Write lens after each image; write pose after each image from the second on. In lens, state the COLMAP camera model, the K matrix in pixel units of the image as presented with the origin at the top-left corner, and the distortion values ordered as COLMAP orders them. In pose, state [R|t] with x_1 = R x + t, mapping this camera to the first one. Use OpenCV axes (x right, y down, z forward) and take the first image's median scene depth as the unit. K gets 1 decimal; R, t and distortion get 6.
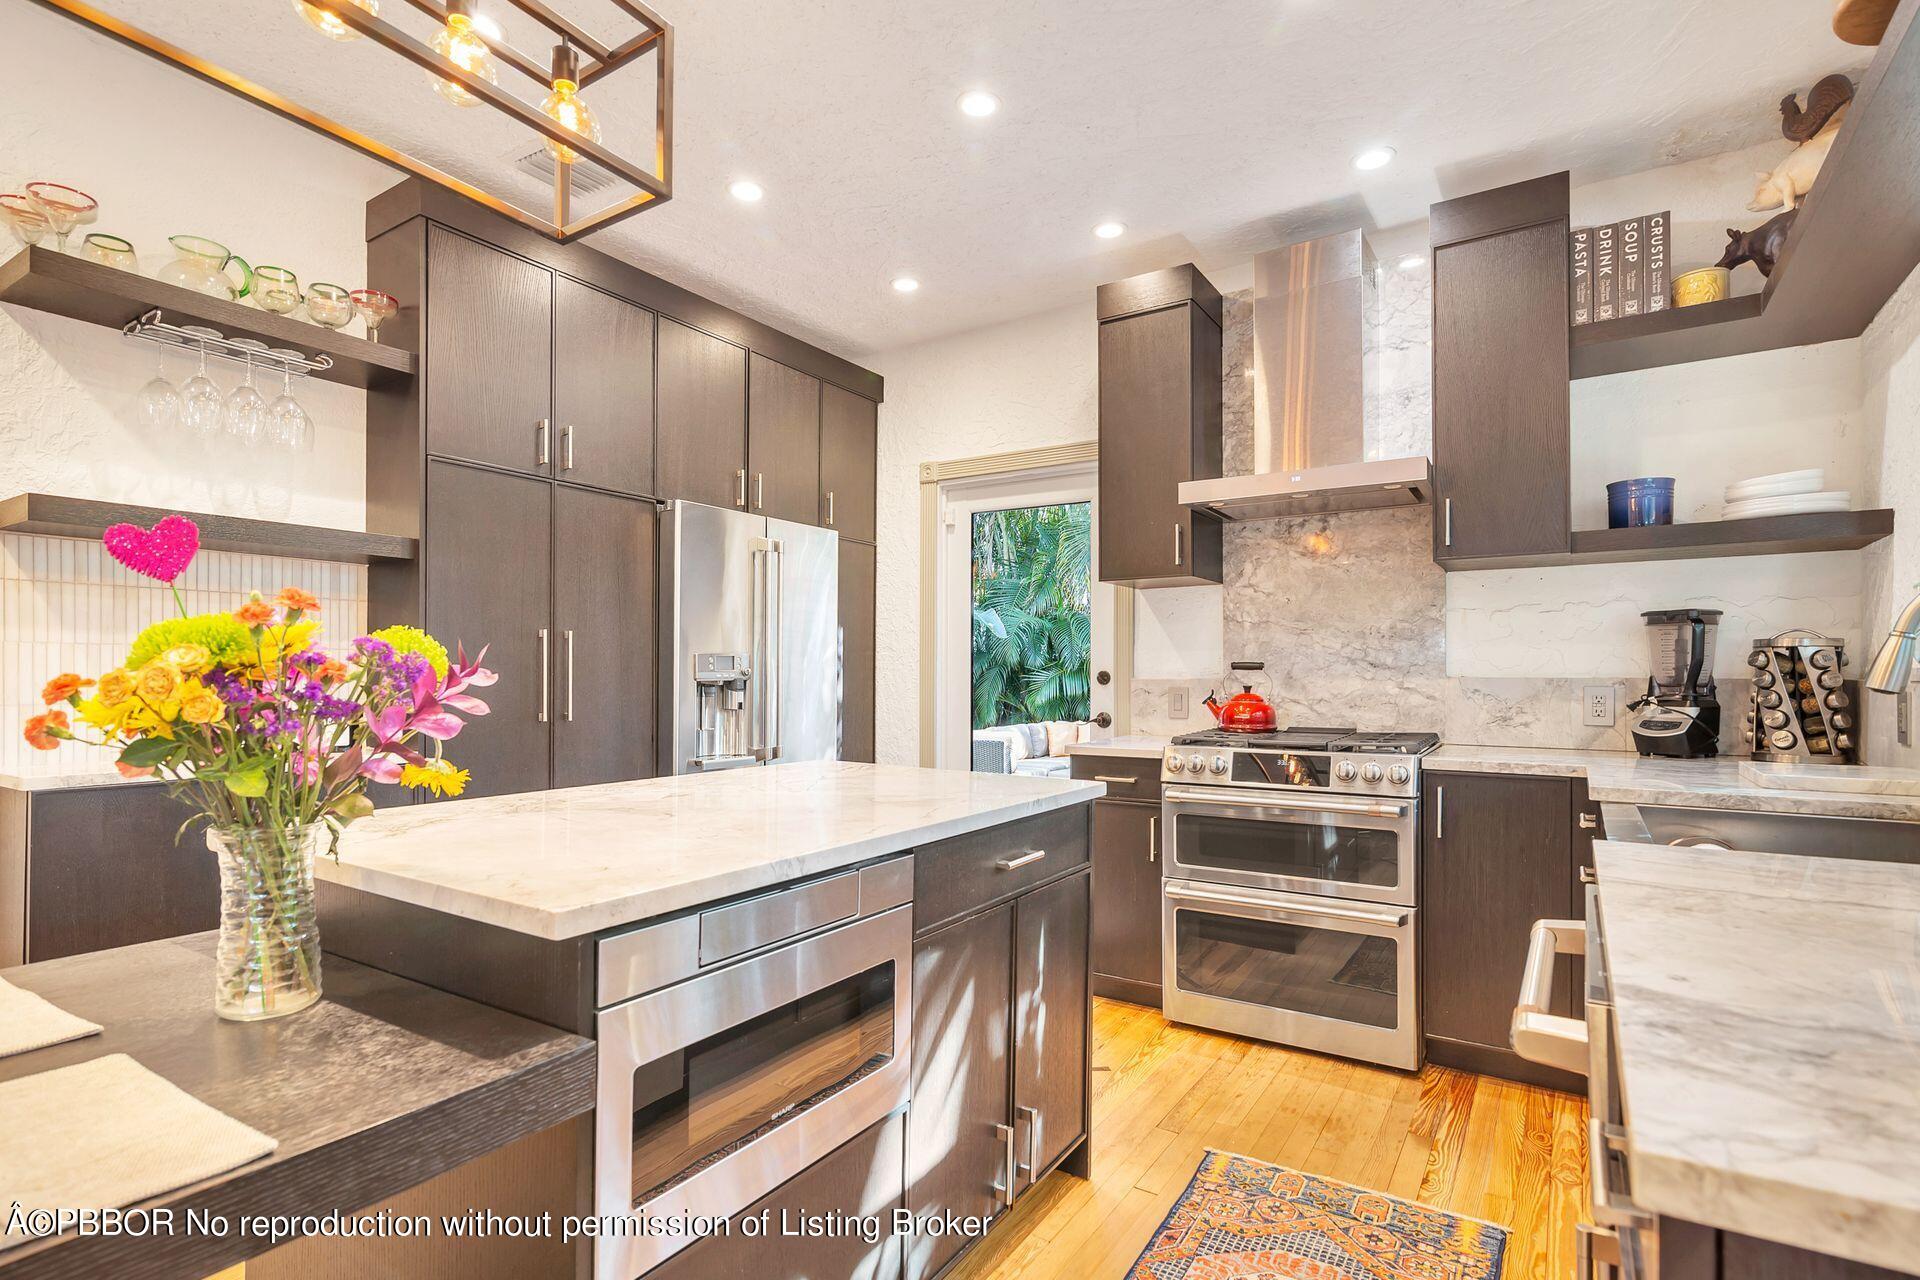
lens RADIAL K [[924.4, 0, 955.3], [0, 924.4, 667.8], [0, 0, 1]] dist [0.010804, -0.004409]
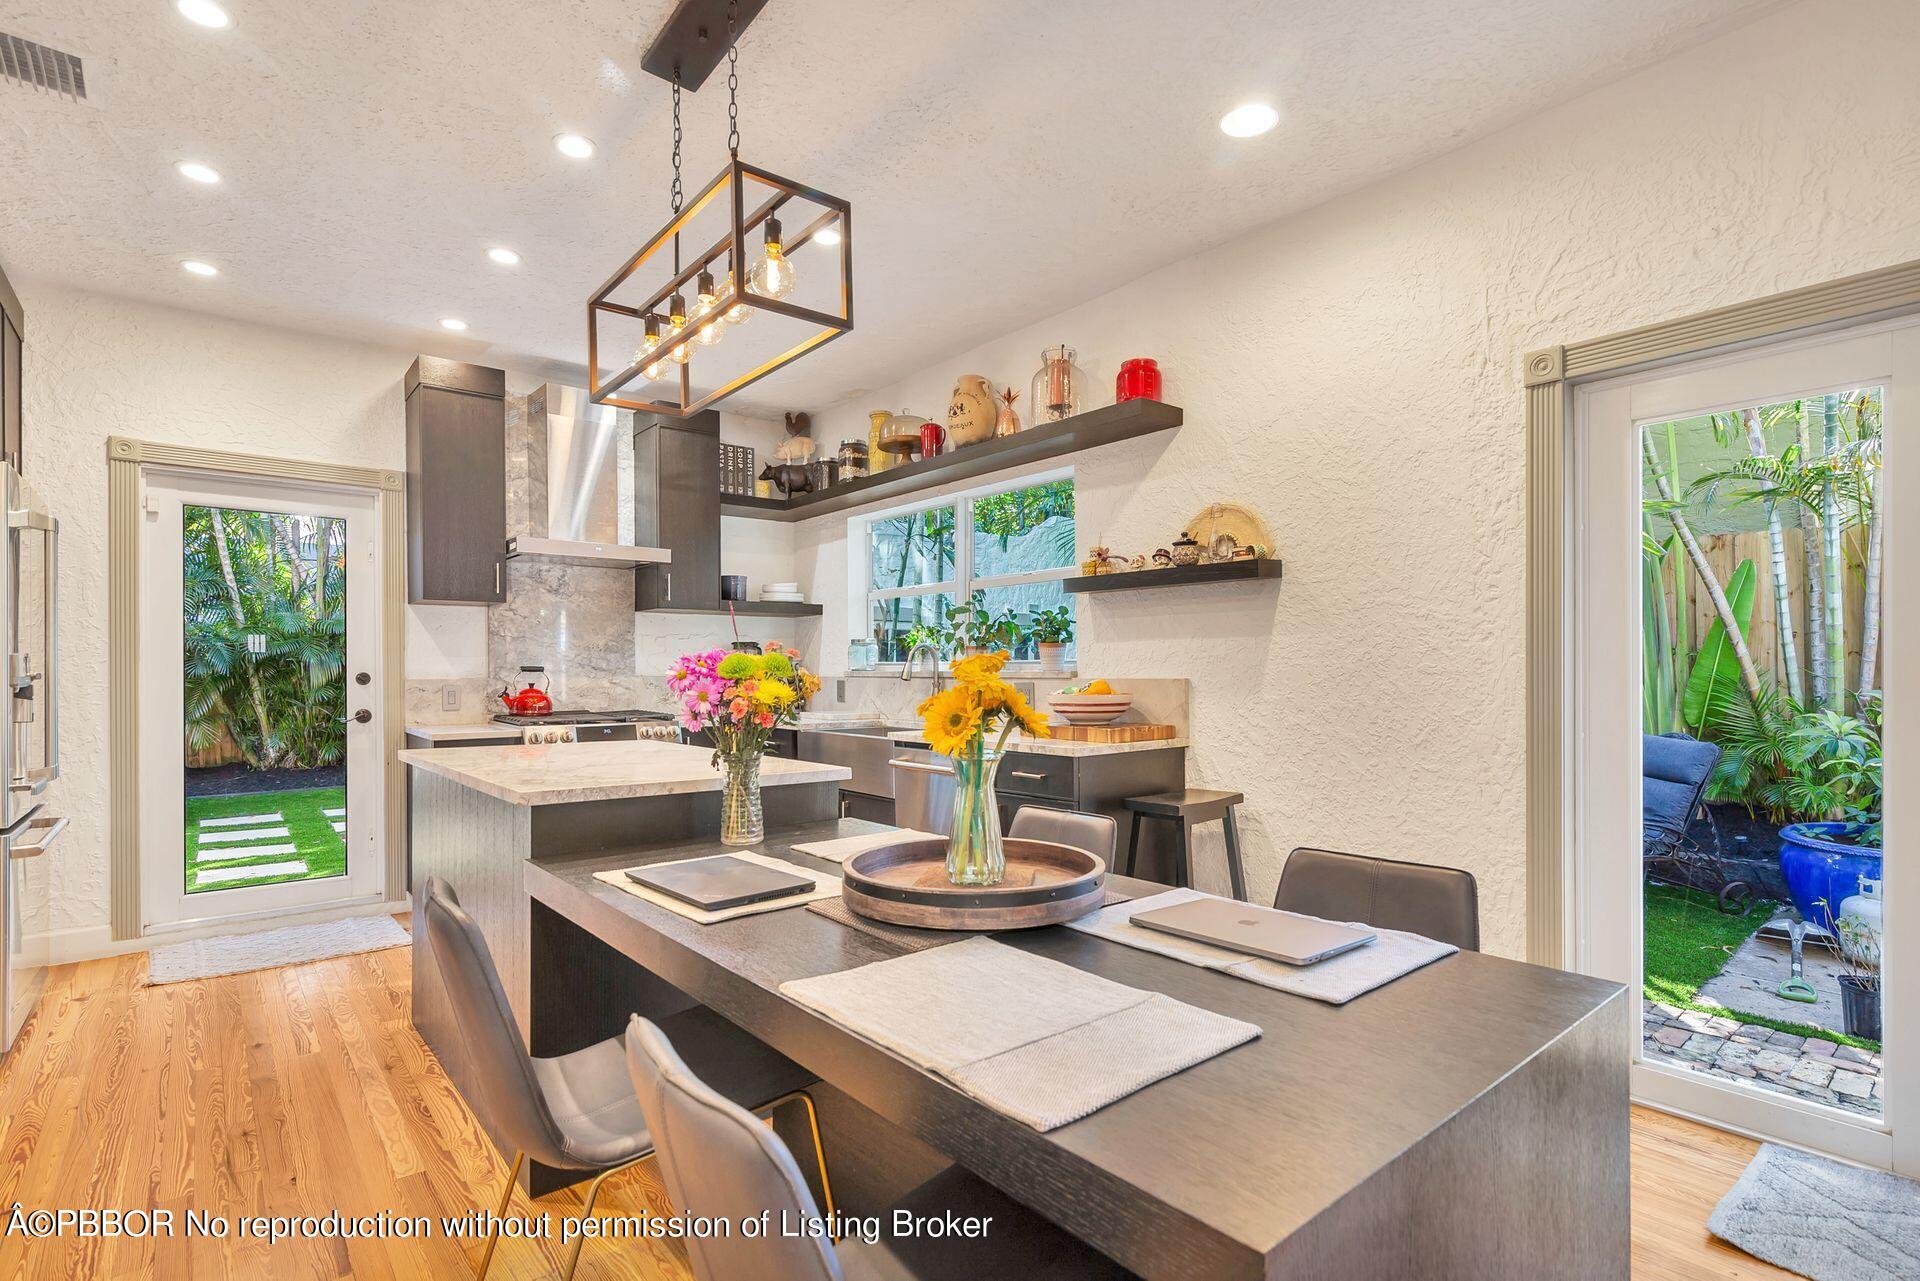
lens RADIAL K [[924.4, 0, 966.1], [0, 924.4, 663.7], [0, 0, 1]] dist [0.010804, -0.004409]
pose [[0.287721, 0.005110, 0.957701, -0.990690], [-0.003817, 0.999984, -0.004188, -0.008175], [-0.957707, -0.002450, 0.287736, -0.038062]]
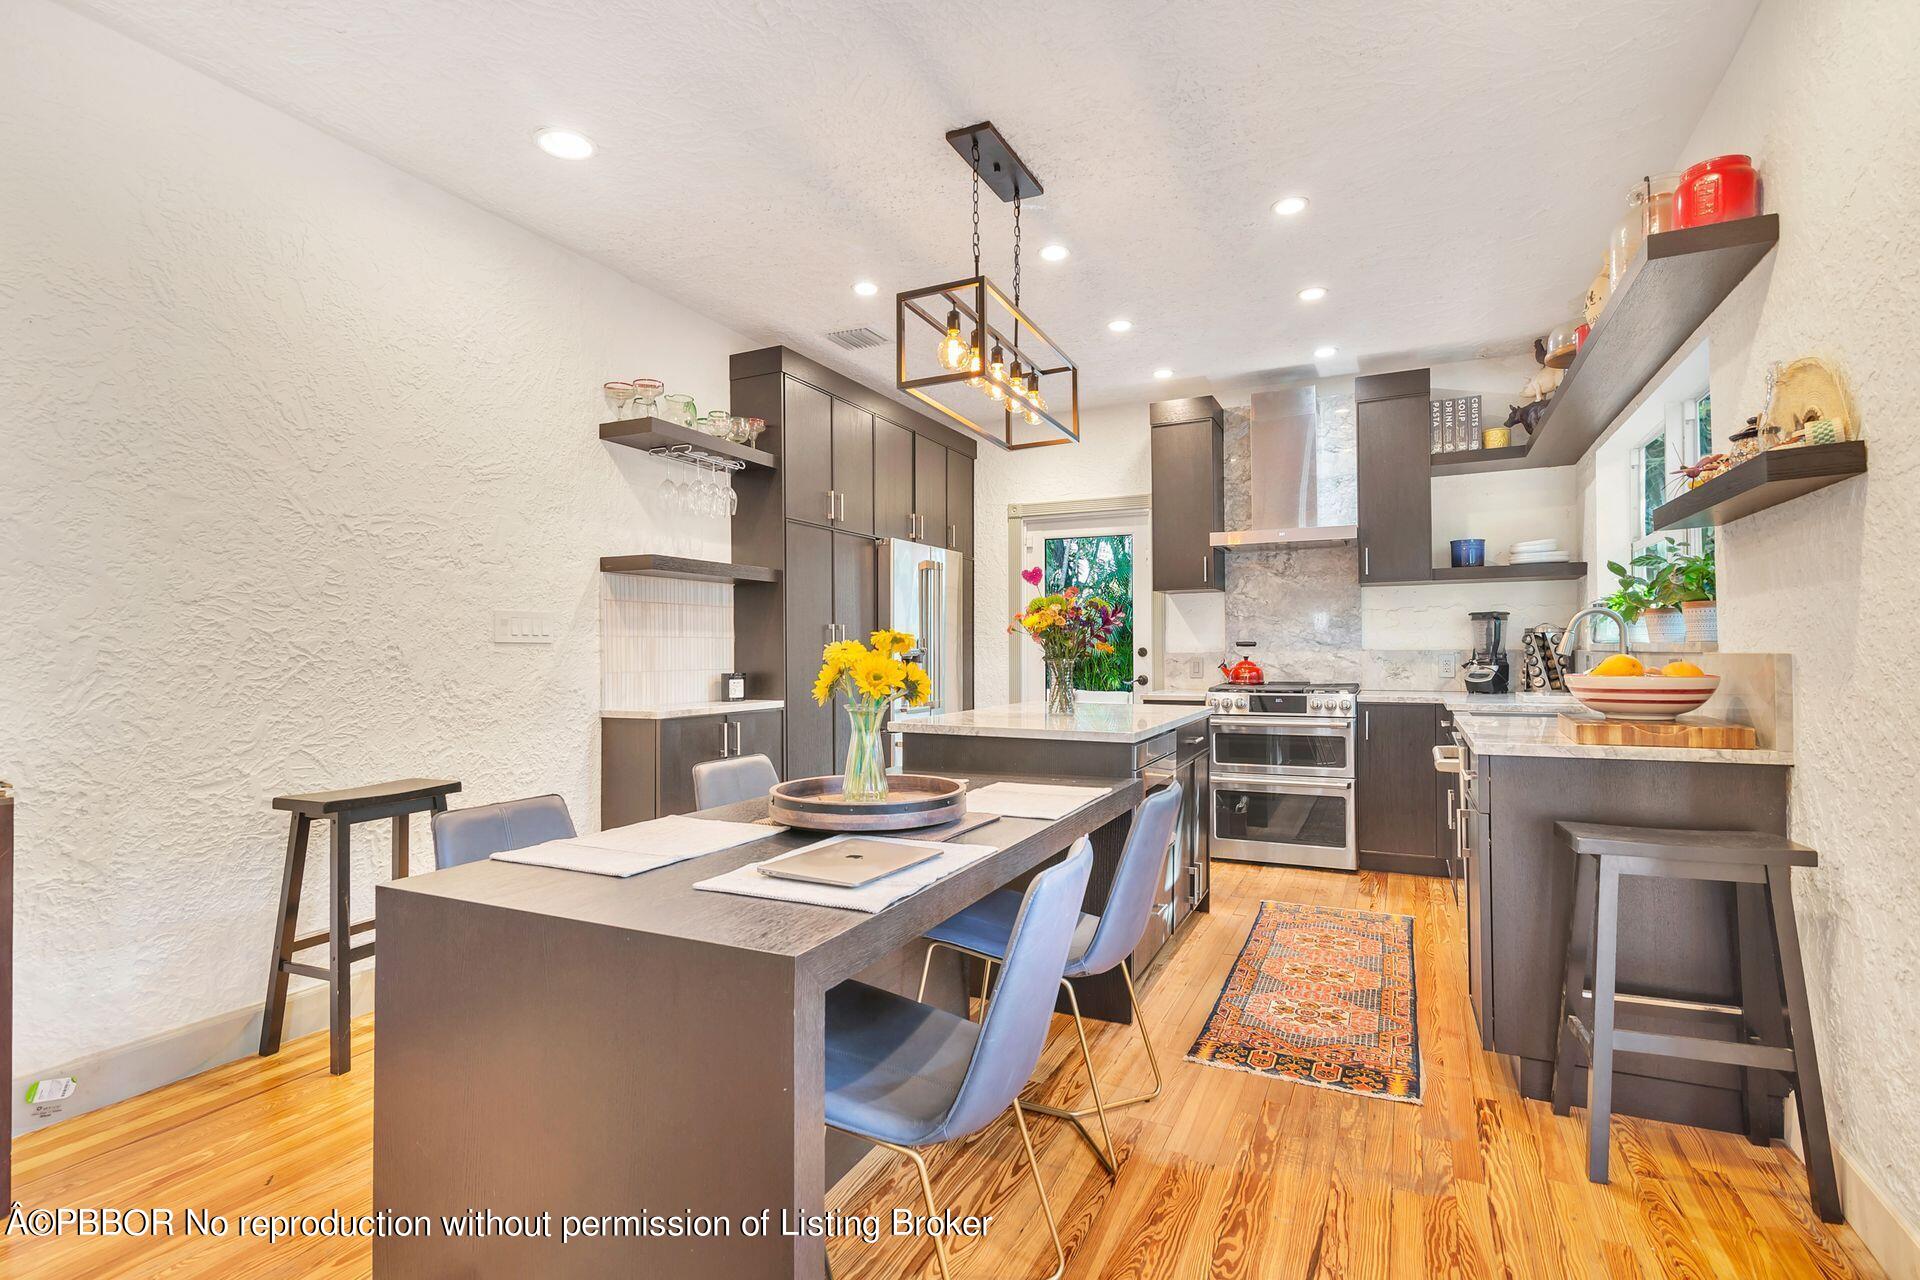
lens RADIAL K [[924.4, 0, 958.4], [0, 924.4, 639.7], [0, 0, 1]] dist [0.010804, -0.004409]
pose [[0.990532, -0.006108, 0.137147, -0.479338], [0.006747, 0.999968, -0.004190, -0.007380], [-0.137117, 0.005076, 0.990542, -0.632583]]
